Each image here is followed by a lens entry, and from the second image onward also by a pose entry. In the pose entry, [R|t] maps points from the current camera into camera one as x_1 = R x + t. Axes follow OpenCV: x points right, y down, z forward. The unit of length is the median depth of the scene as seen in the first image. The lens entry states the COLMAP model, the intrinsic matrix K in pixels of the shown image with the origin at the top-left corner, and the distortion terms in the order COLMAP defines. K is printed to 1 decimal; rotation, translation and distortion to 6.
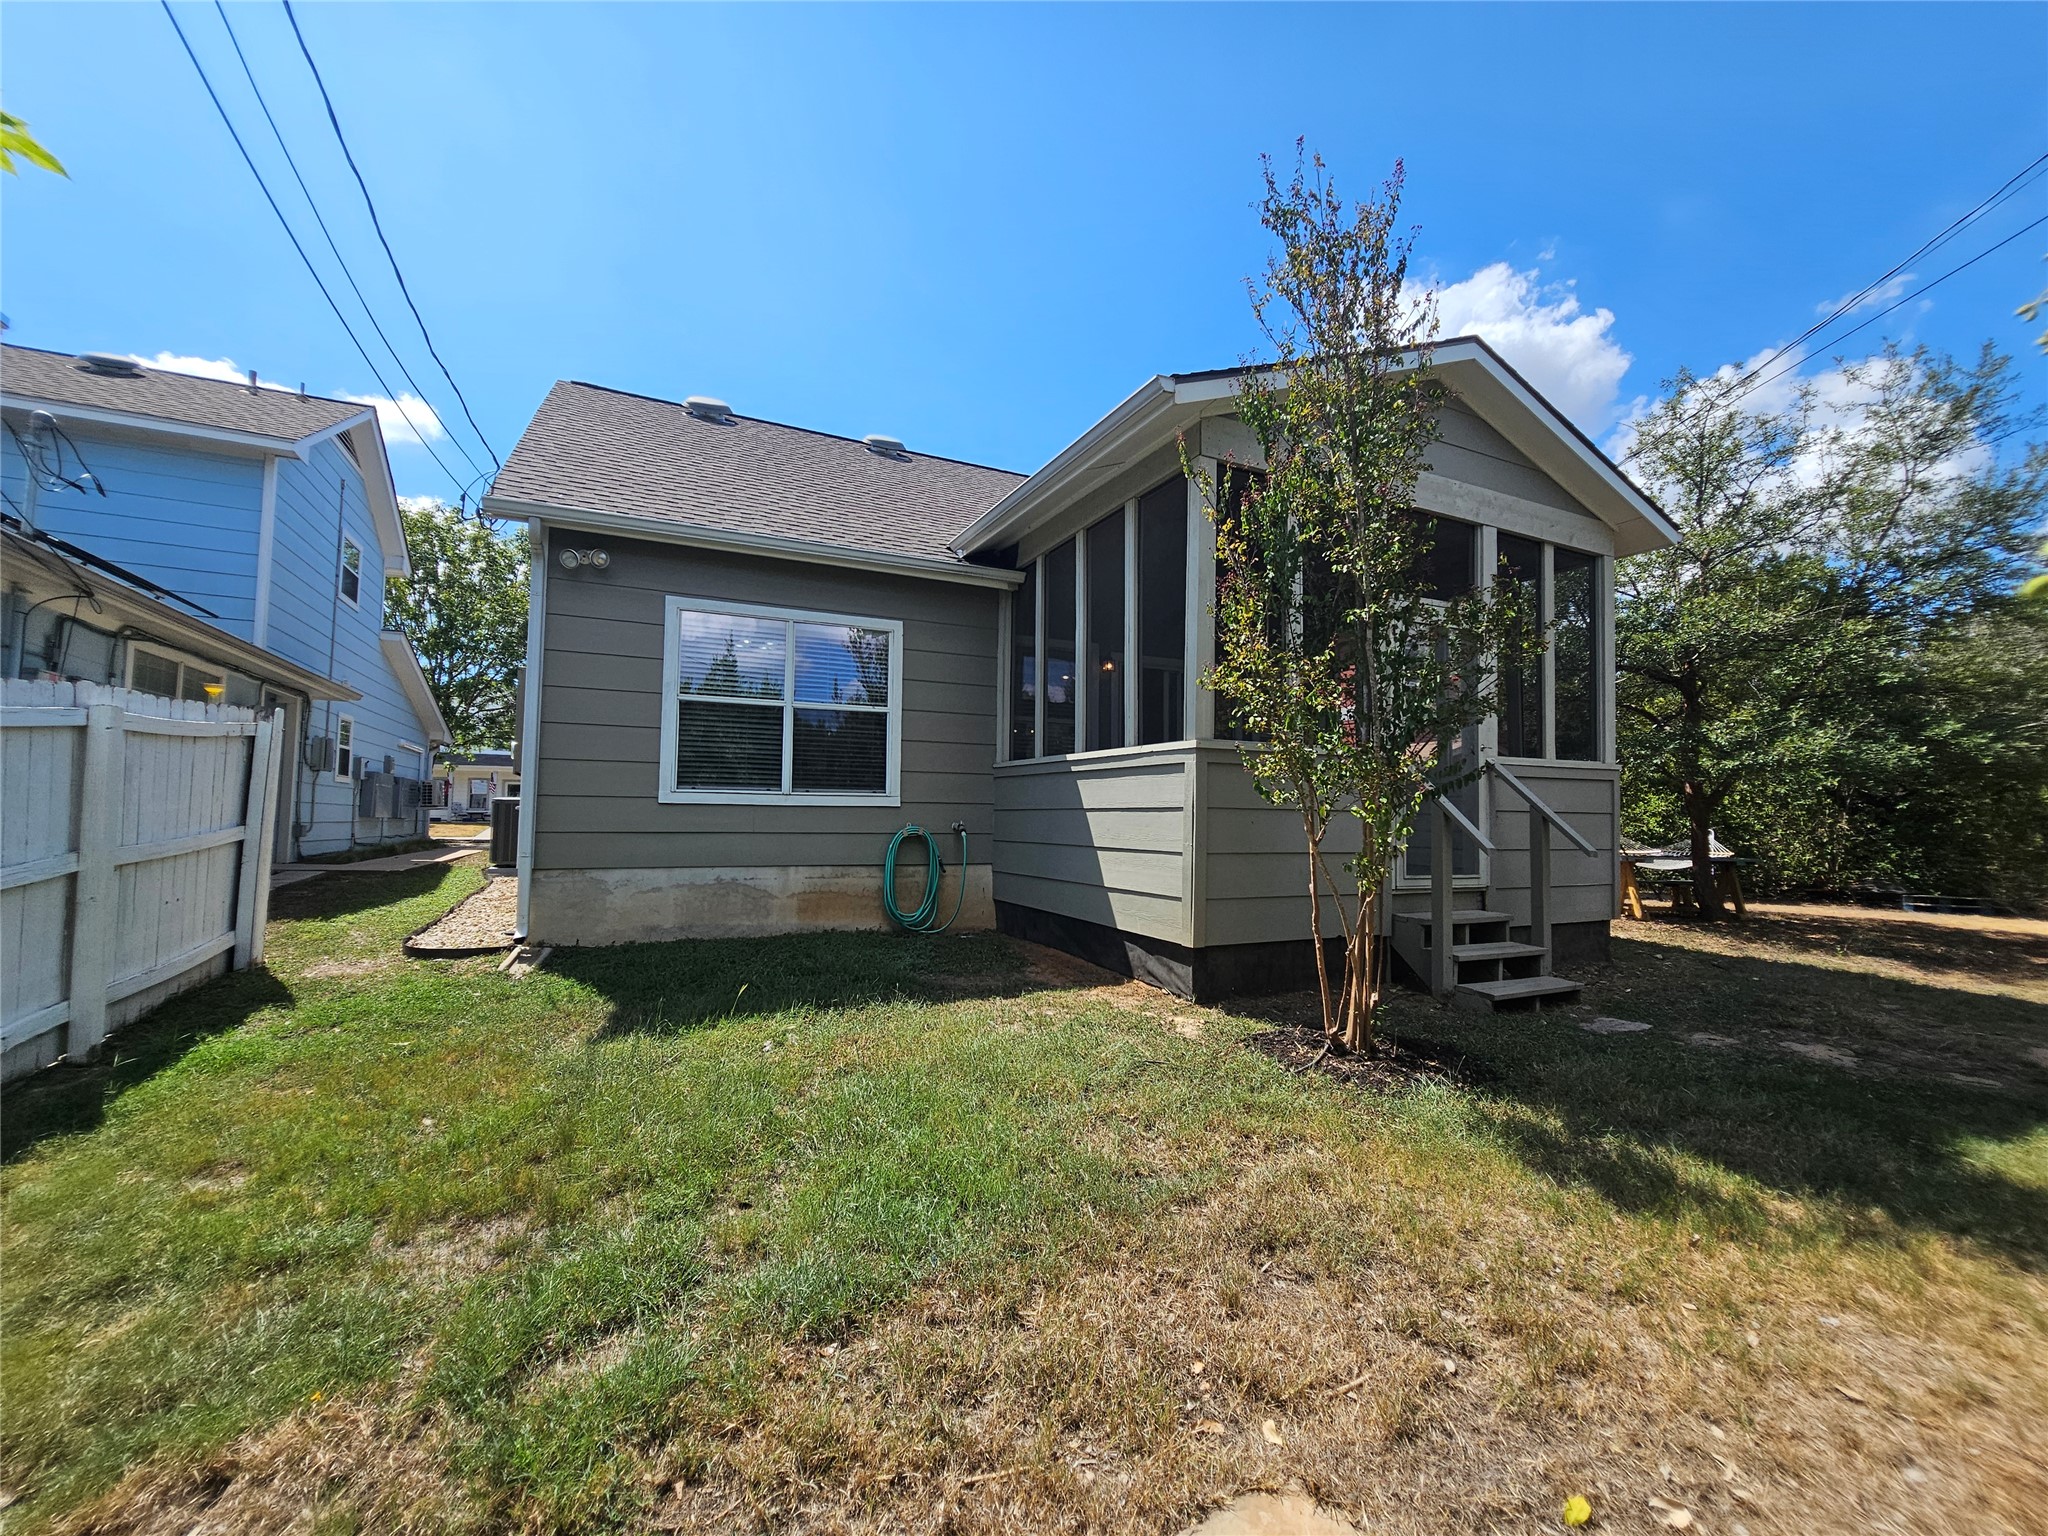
lens RADIAL K [[843.9, 0, 1024.8], [0, 843.9, 766.7], [0, 0, 1]] dist [-0.002962, 0.000416]
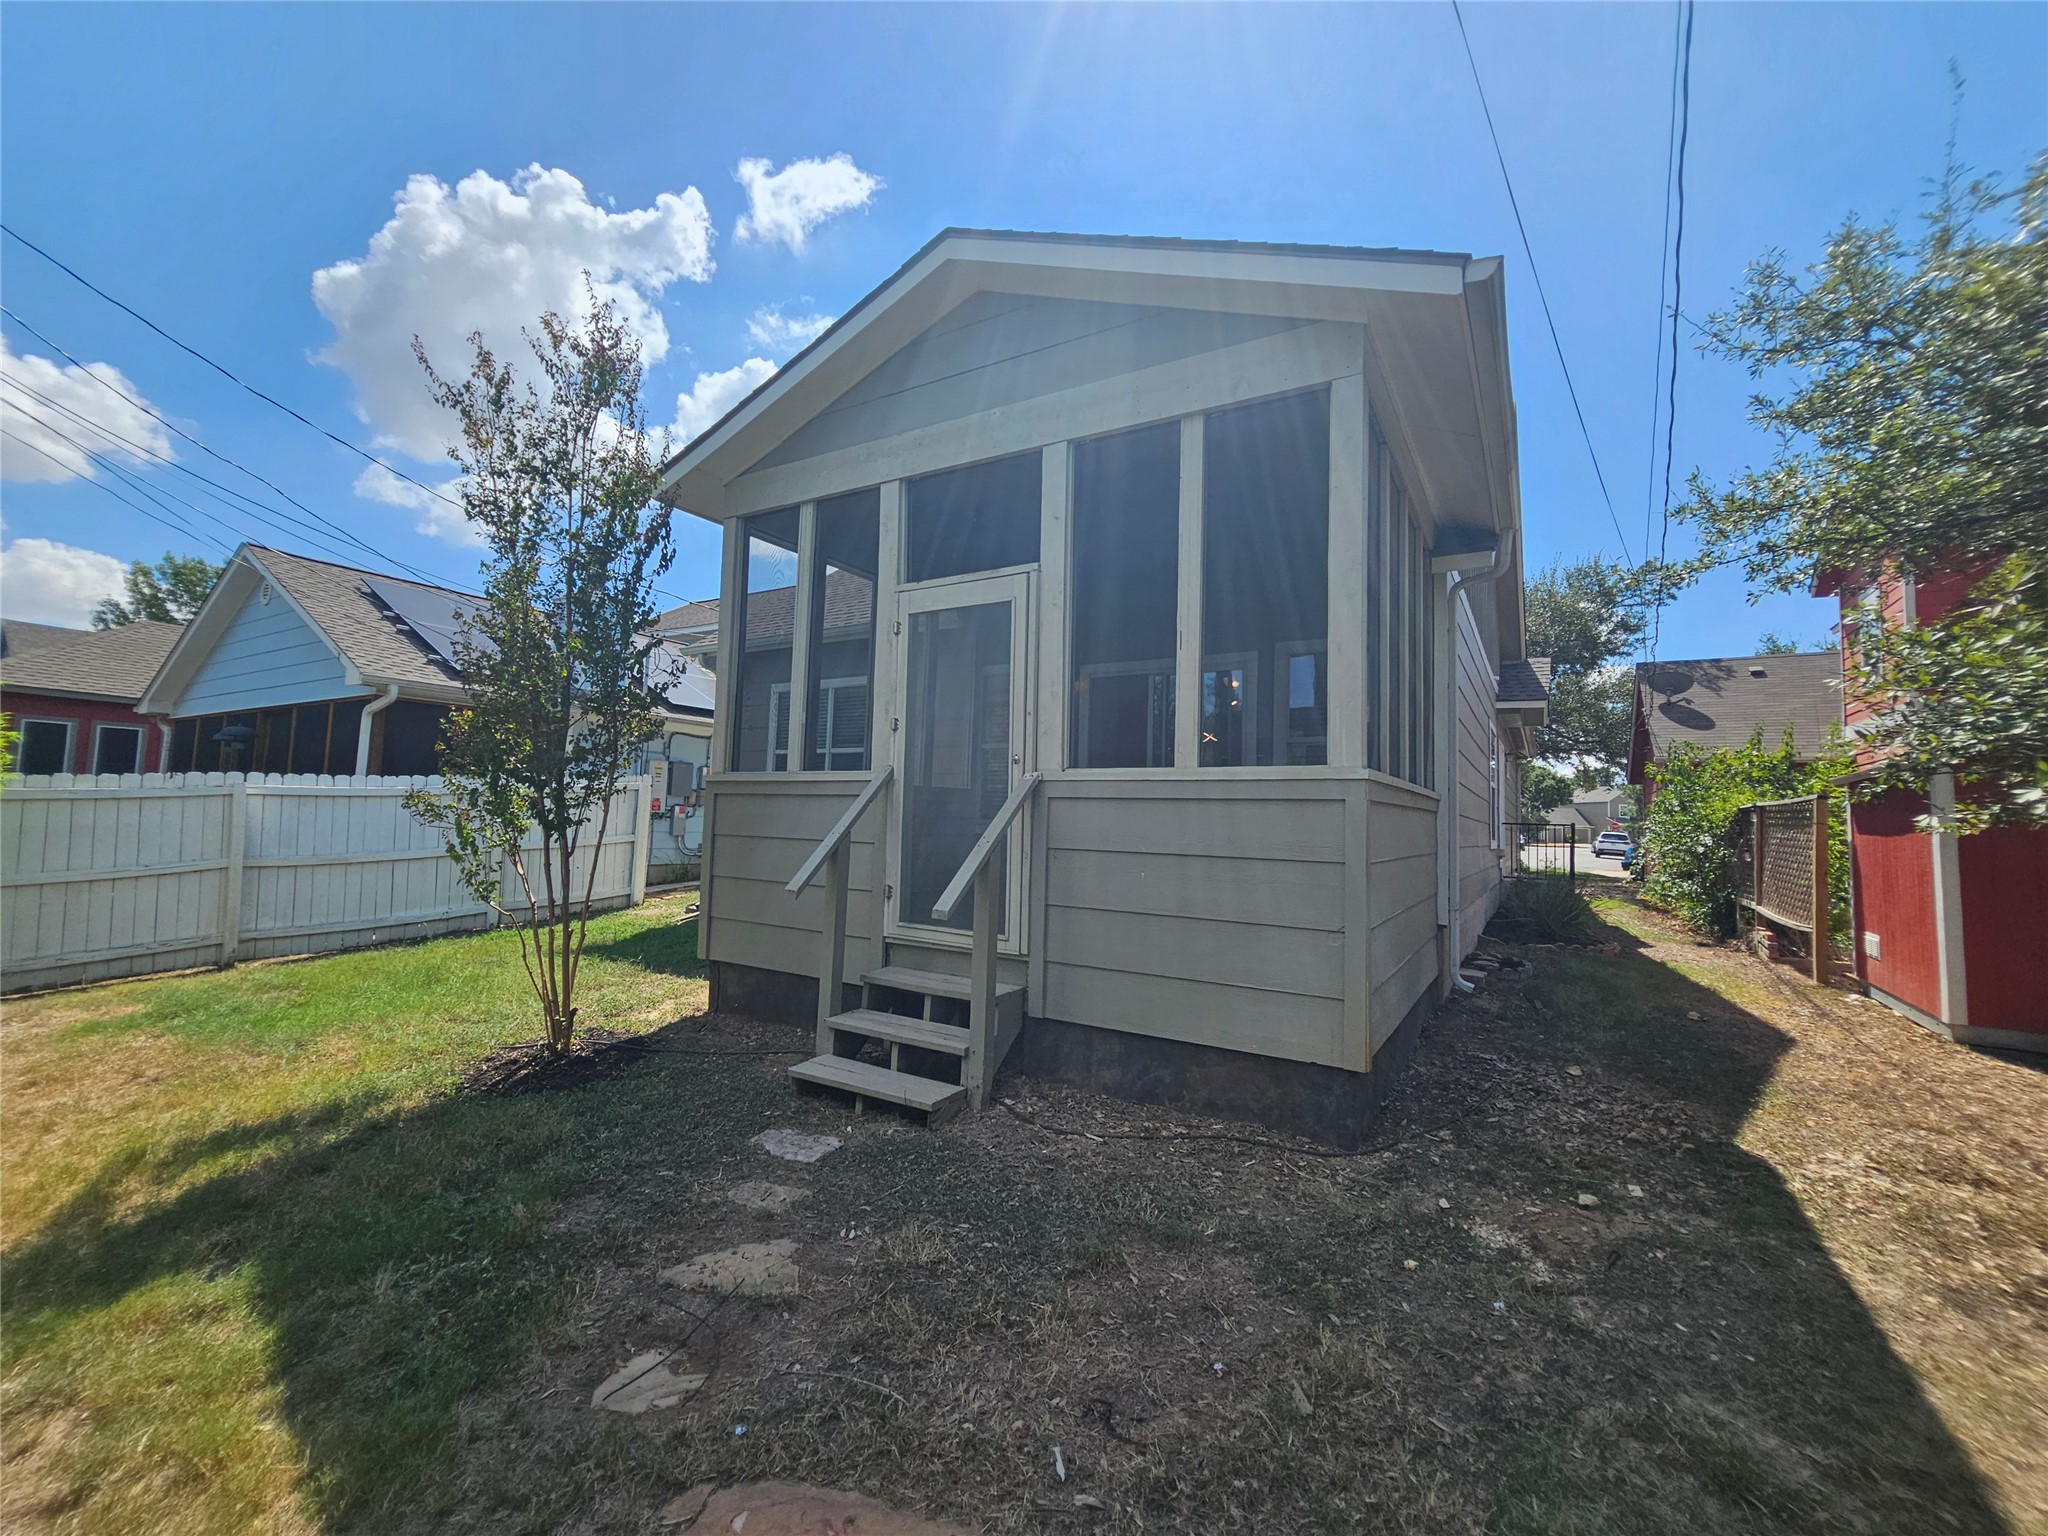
lens RADIAL K [[843.9, 0, 1024.8], [0, 843.9, 766.7], [0, 0, 1]] dist [-0.002962, 0.000416]
pose [[0.536748, -0.050047, -0.842257, 1.106311], [0.020784, 0.998721, -0.046099, 0.015025], [0.843486, 0.007238, 0.537102, 0.596516]]
